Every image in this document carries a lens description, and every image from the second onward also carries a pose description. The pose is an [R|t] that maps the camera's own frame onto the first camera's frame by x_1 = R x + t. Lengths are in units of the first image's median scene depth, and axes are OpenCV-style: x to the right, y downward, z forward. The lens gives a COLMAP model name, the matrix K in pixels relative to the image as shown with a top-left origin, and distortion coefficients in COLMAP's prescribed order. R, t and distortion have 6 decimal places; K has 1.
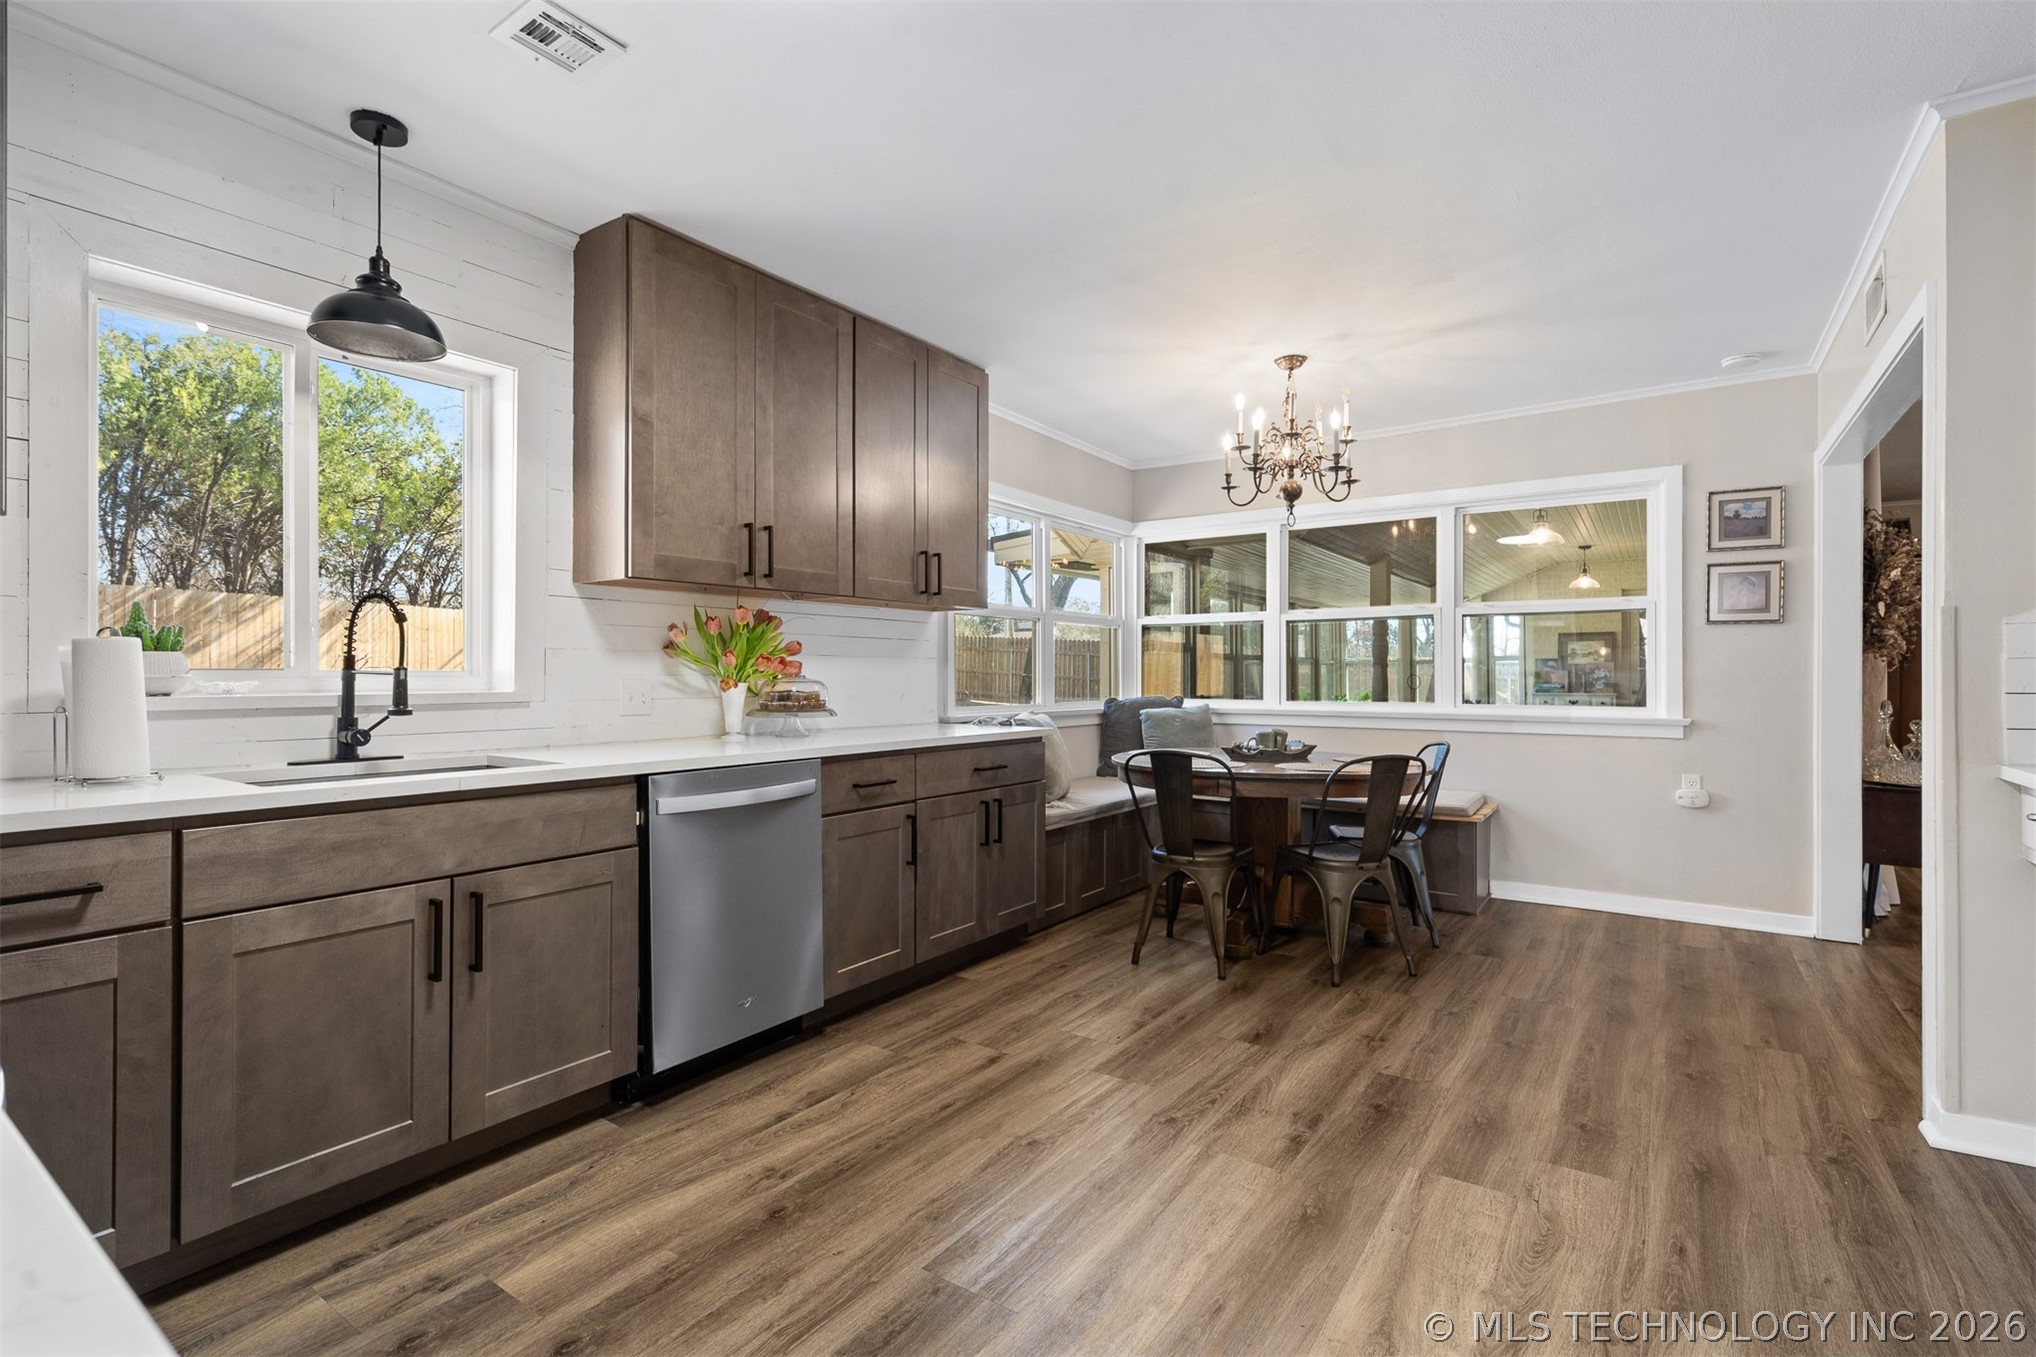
lens RADIAL K [[949.3, 0, 1005.4], [0, 949.3, 678.3], [0, 0, 1]] dist [0.000632, -0.001207]
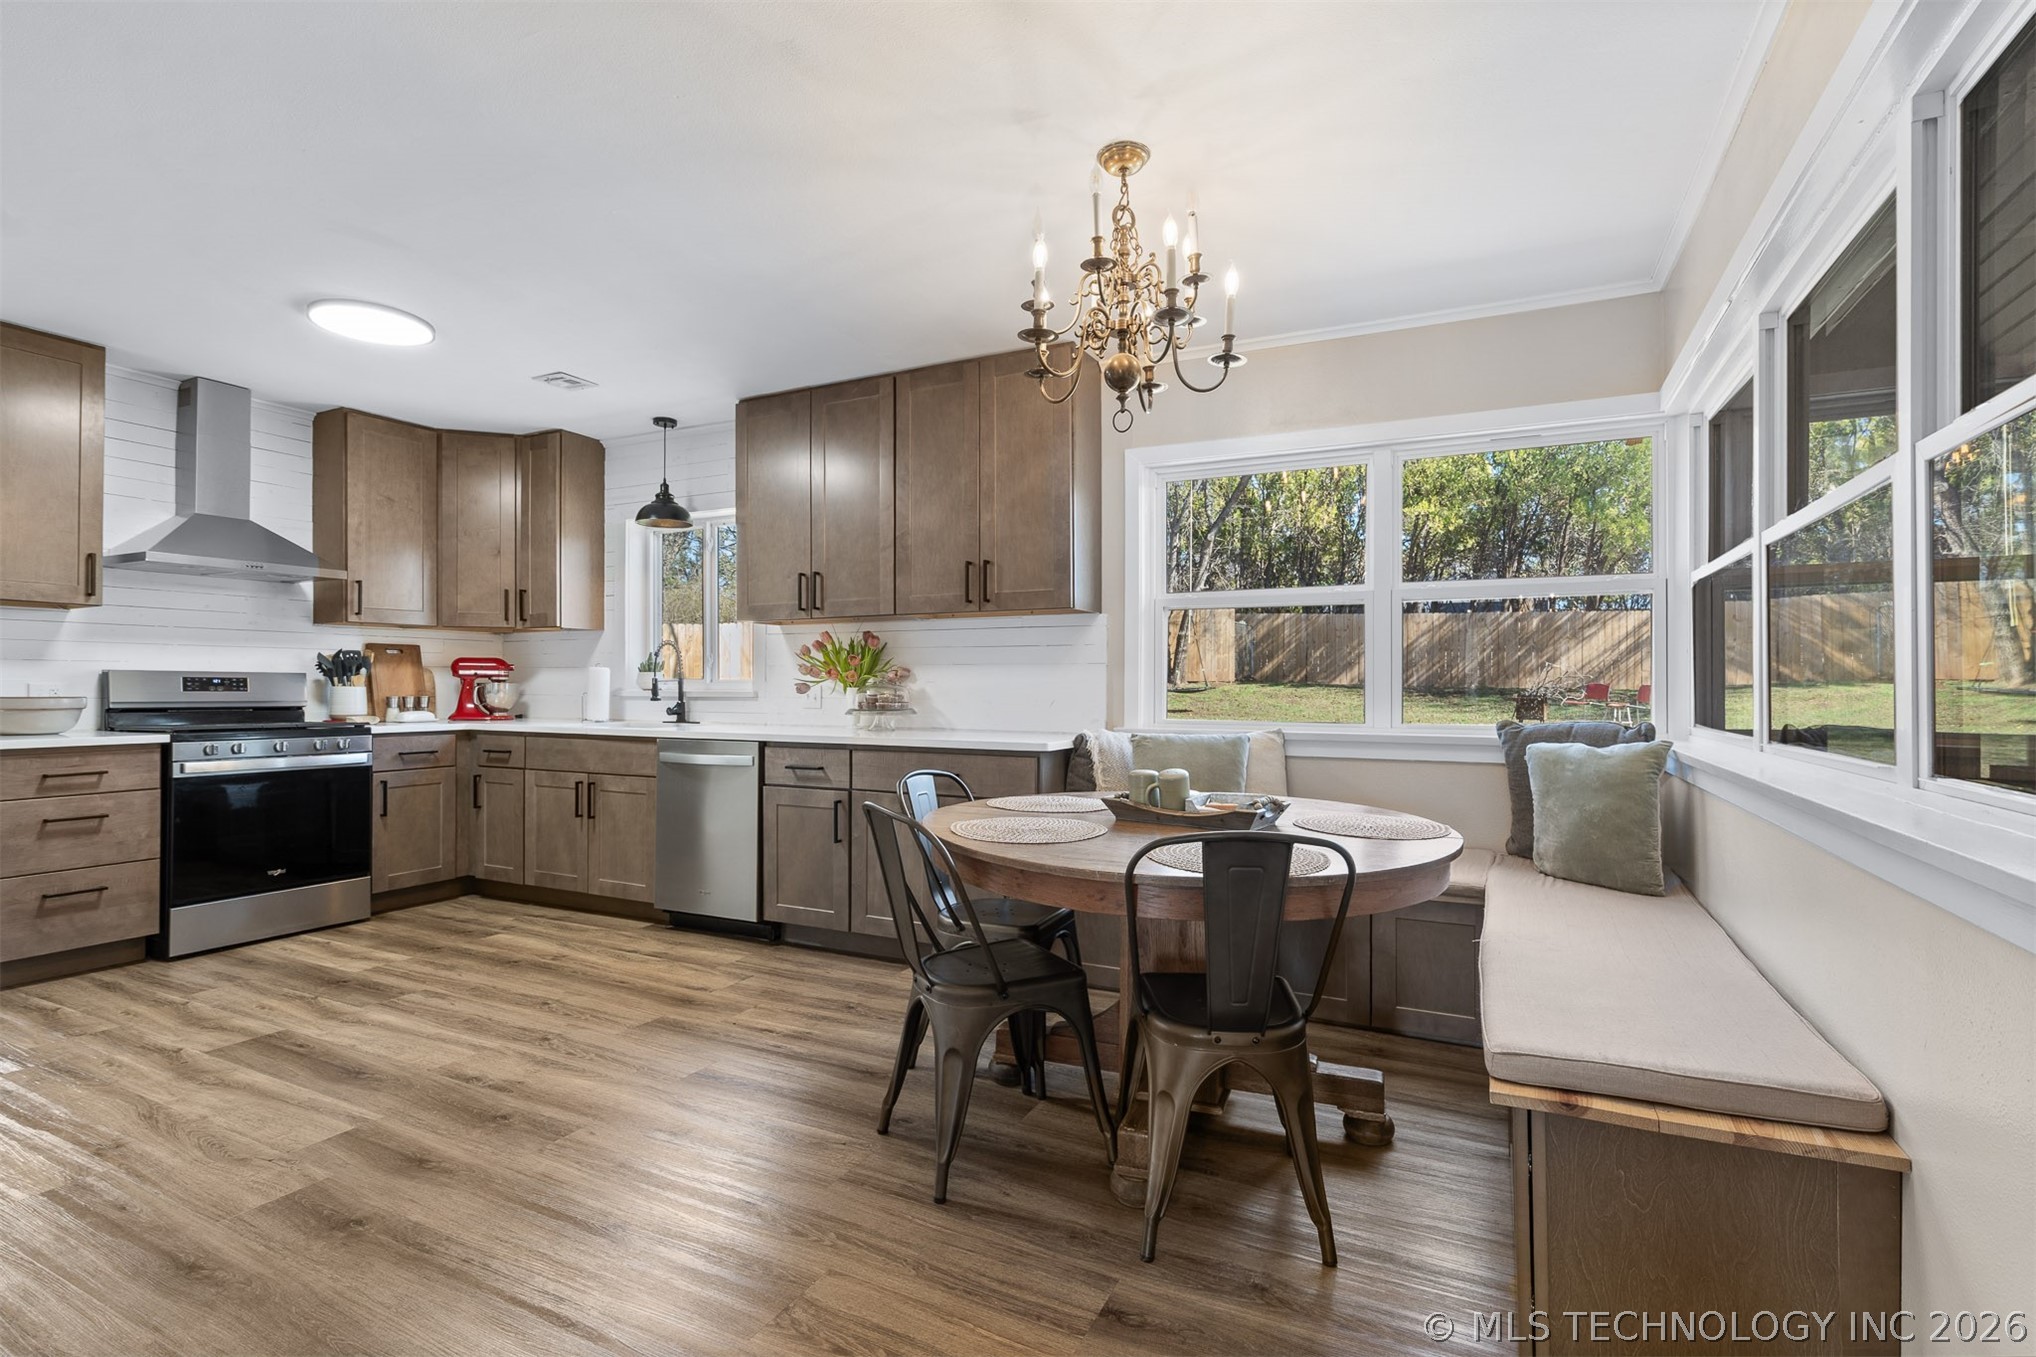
lens RADIAL K [[949.3, 0, 1017.3], [0, 949.3, 681.3], [0, 0, 1]] dist [0.000632, -0.001207]
pose [[0.146546, -0.004190, -0.989195, 0.856067], [-0.004334, 0.999979, -0.004878, 0.001688], [0.989194, 0.005002, 0.146525, 0.818008]]
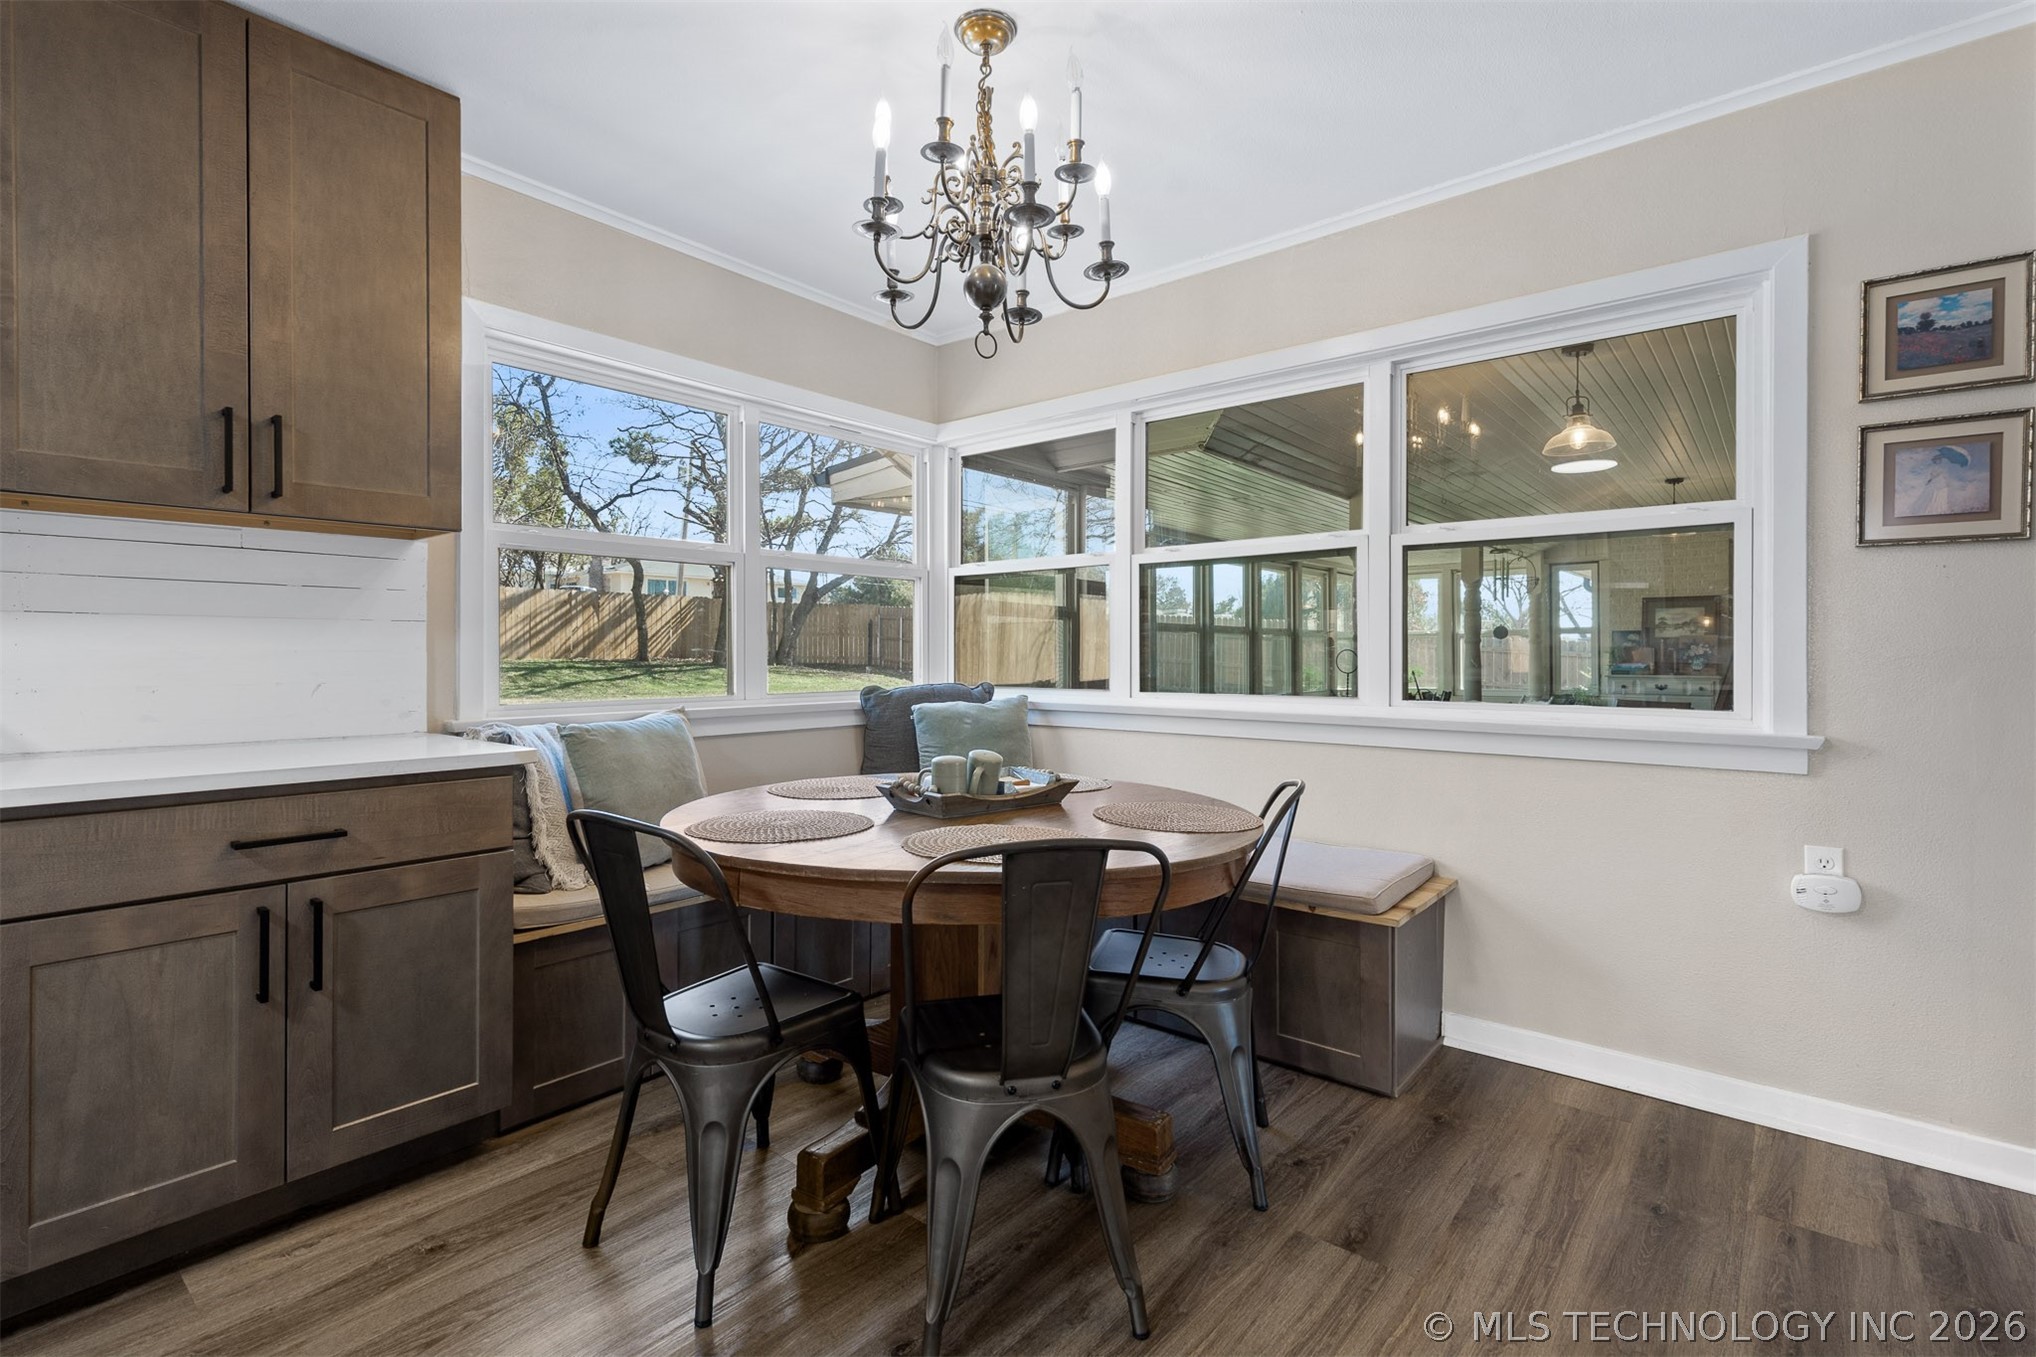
lens RADIAL K [[949.3, 0, 1009.8], [0, 949.3, 661.6], [0, 0, 1]] dist [0.000632, -0.001207]
pose [[0.996406, 0.001209, -0.084696, 0.344880], [-0.000699, 0.999981, 0.006051, -0.000009], [0.084701, -0.005970, 0.996388, 0.476153]]
